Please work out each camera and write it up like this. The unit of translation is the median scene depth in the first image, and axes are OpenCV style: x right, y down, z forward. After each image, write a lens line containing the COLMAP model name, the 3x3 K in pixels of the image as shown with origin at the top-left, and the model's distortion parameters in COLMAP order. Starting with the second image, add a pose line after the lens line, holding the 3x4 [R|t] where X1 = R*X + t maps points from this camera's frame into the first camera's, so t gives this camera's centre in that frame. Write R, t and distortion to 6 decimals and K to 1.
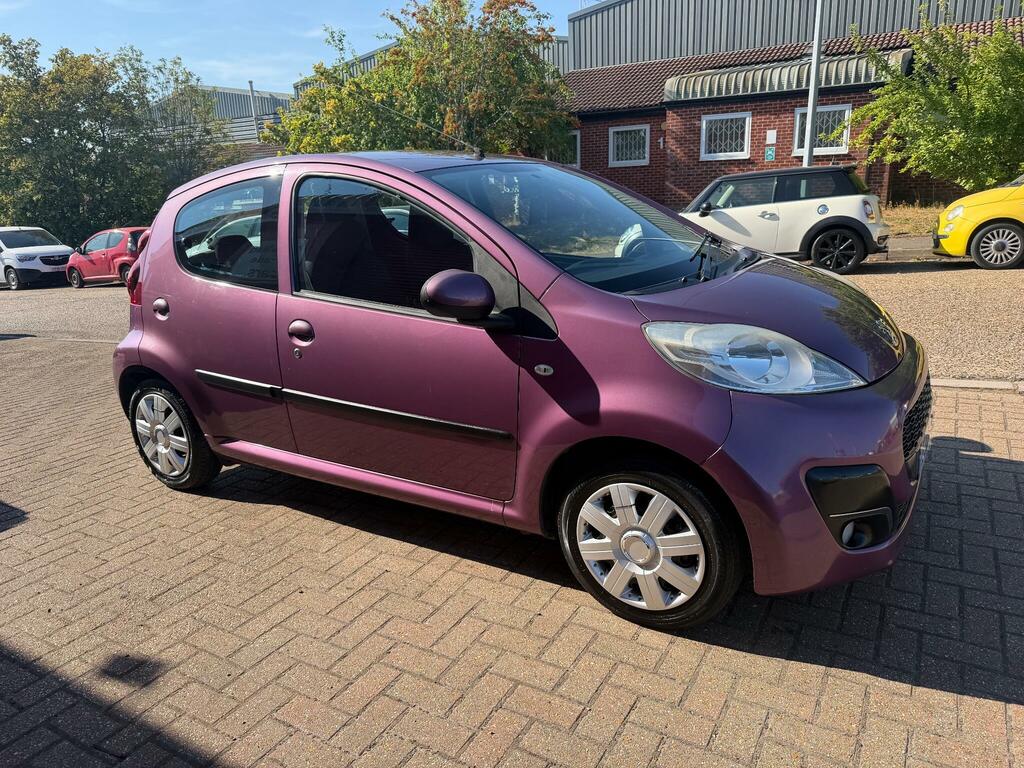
lens RADIAL K [[725.8, 0, 512.0], [0, 725.8, 384.0], [0, 0, 1]] dist [-0.004639, -0.006368]
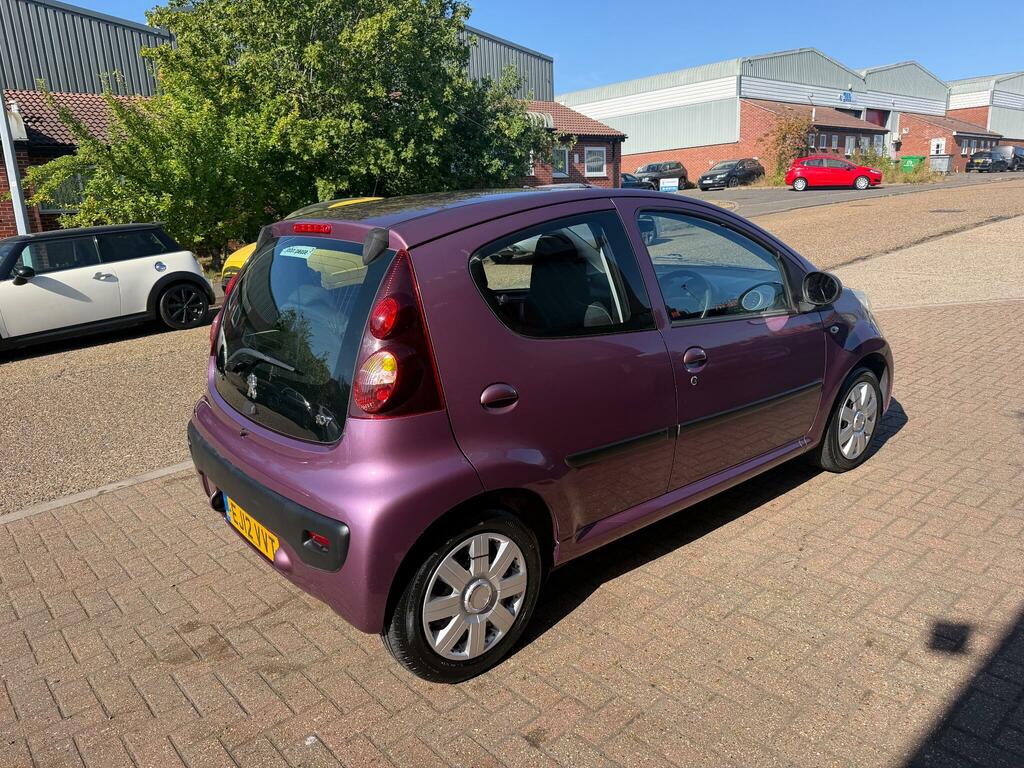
lens RADIAL K [[725.8, 0, 512.0], [0, 725.8, 384.0], [0, 0, 1]] dist [-0.004639, -0.006368]
pose [[0.313558, -0.200287, 0.928206, -0.373712], [0.282035, 0.953034, 0.110370, -0.062269], [-0.906718, 0.227179, 0.355320, 0.251487]]
